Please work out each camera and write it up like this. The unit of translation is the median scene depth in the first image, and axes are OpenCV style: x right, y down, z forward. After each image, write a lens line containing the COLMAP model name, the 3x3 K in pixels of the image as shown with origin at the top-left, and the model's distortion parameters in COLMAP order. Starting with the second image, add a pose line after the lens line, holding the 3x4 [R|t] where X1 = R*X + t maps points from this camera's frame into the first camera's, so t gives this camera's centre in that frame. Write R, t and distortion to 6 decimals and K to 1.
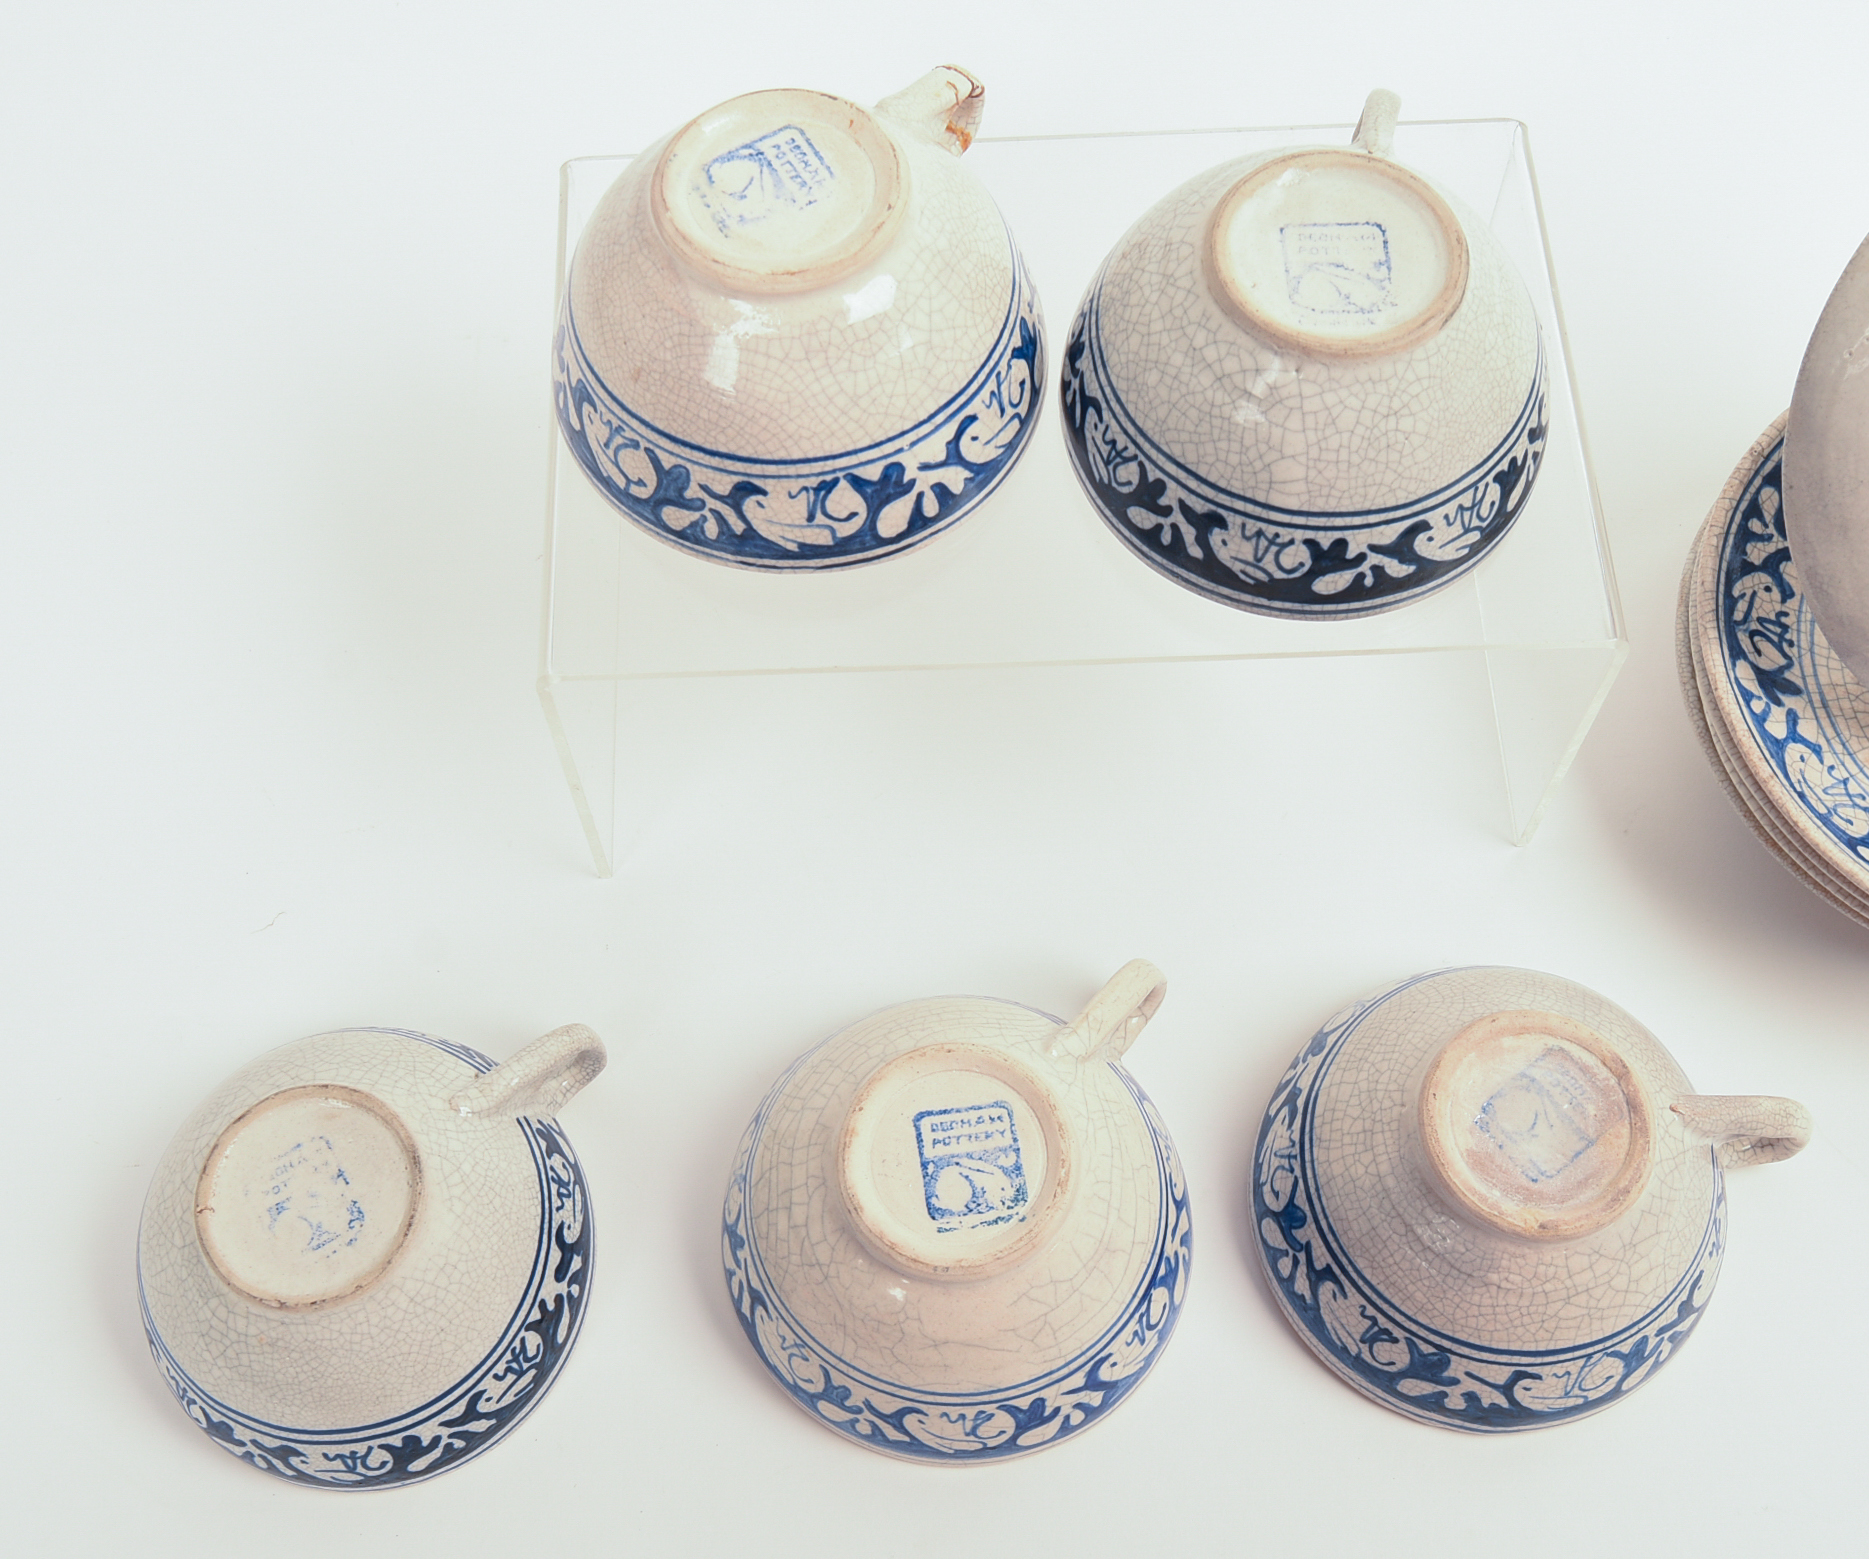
lens RADIAL K [[2264.5, 0, 924.4], [0, 2264.5, 780.3], [0, 0, 1]] dist [-0.122789, 0.000000]
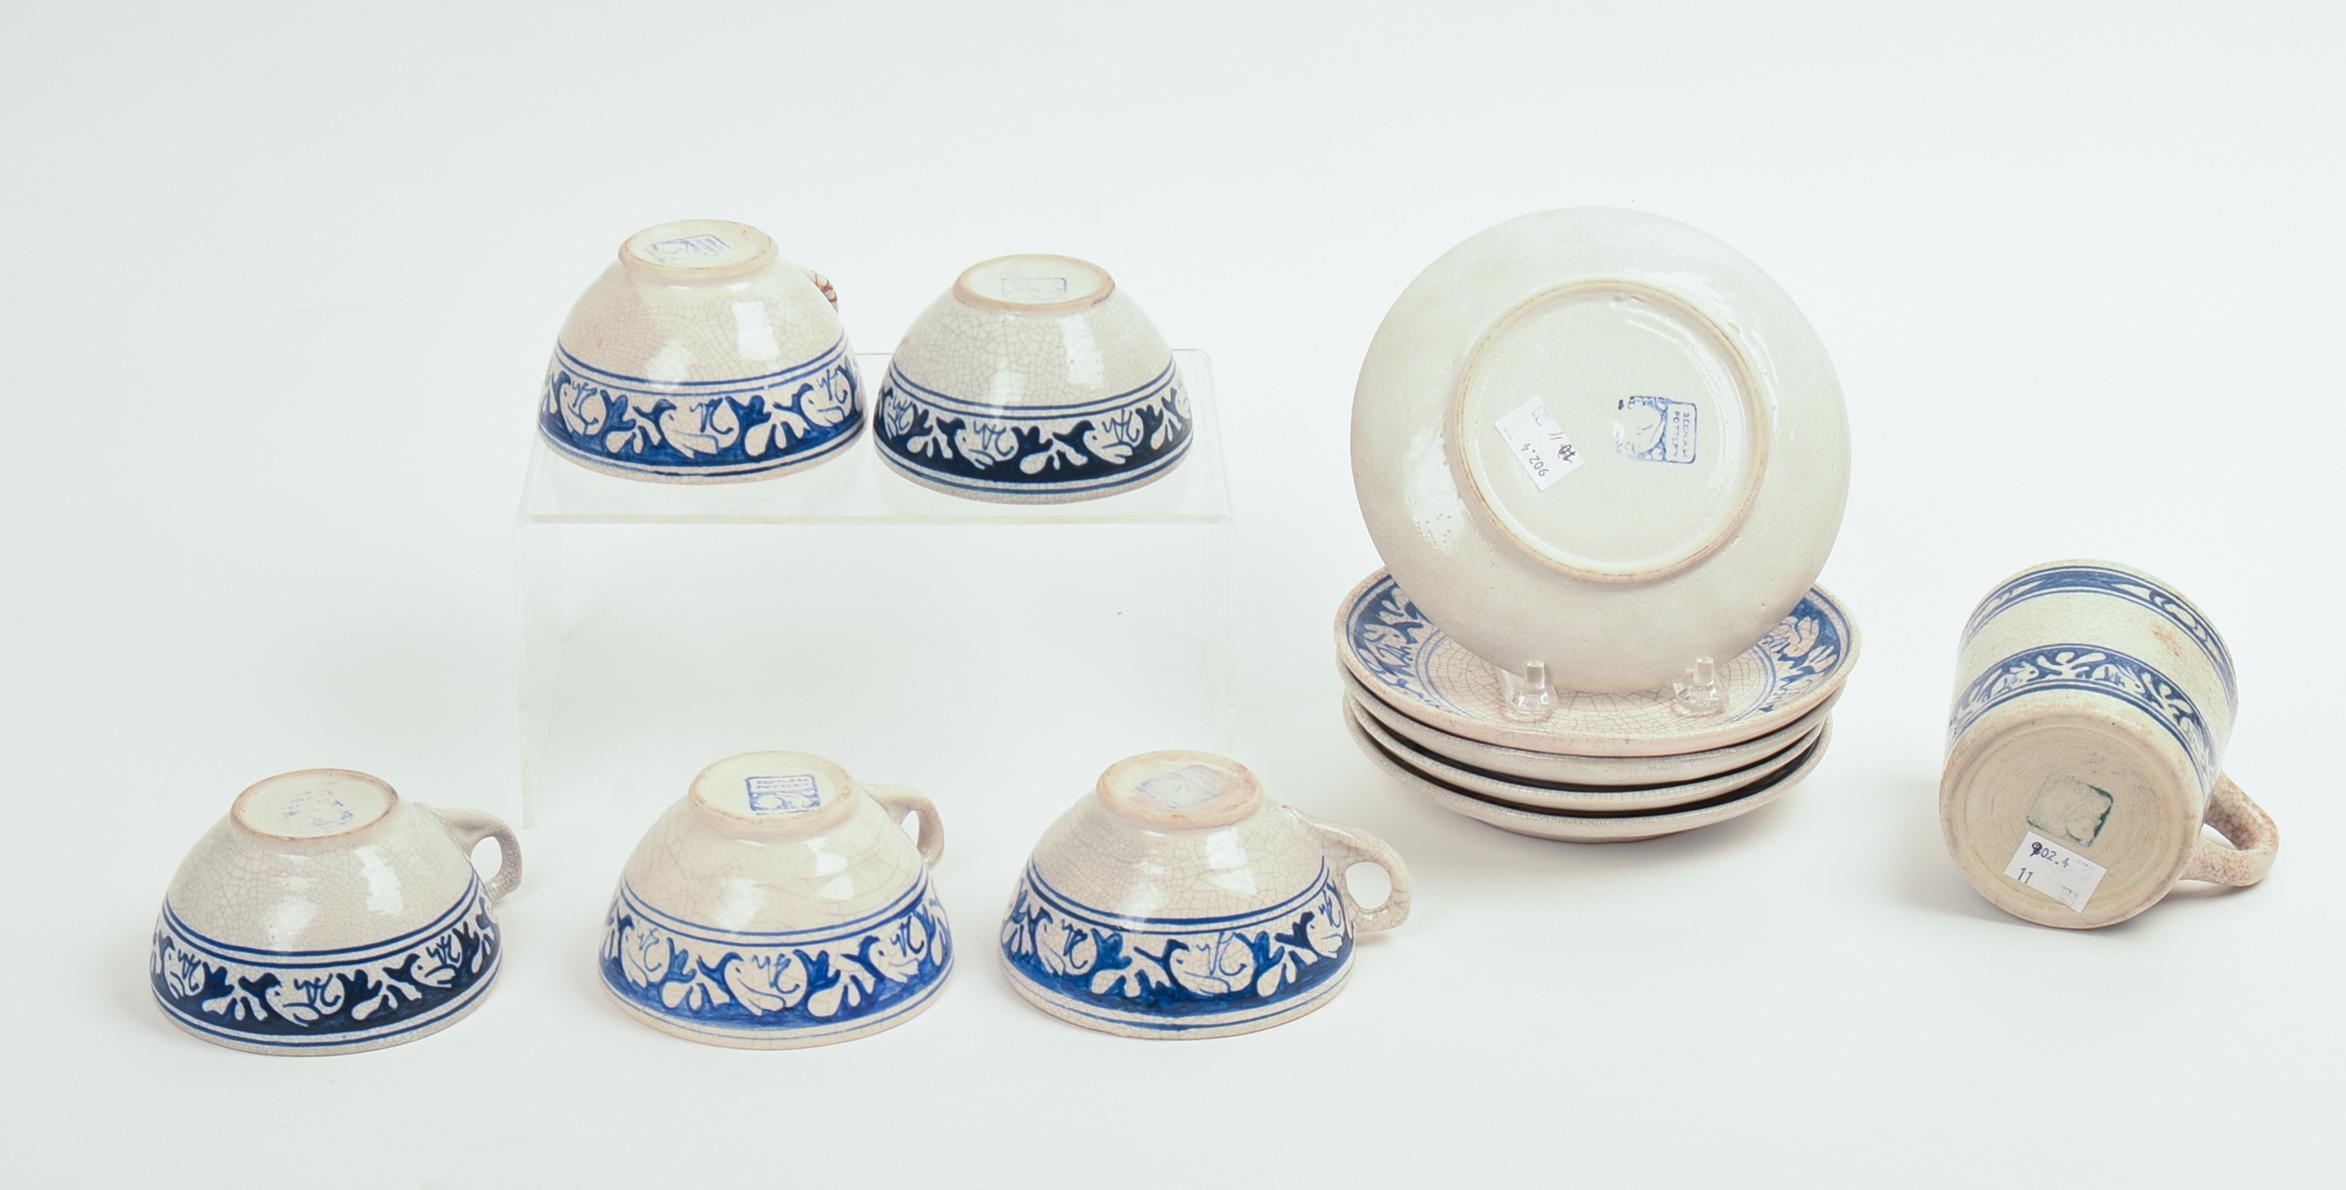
lens RADIAL K [[3297.5, 0, 1181.0], [0, 3297.5, 595.2], [0, 0, 1]] dist [-0.083585, 0.000000]
pose [[0.997877, 0.025748, 0.059820, 0.146250], [0.013308, 0.818524, -0.574319, 1.286041], [-0.063752, 0.573896, 0.816443, -0.815500]]
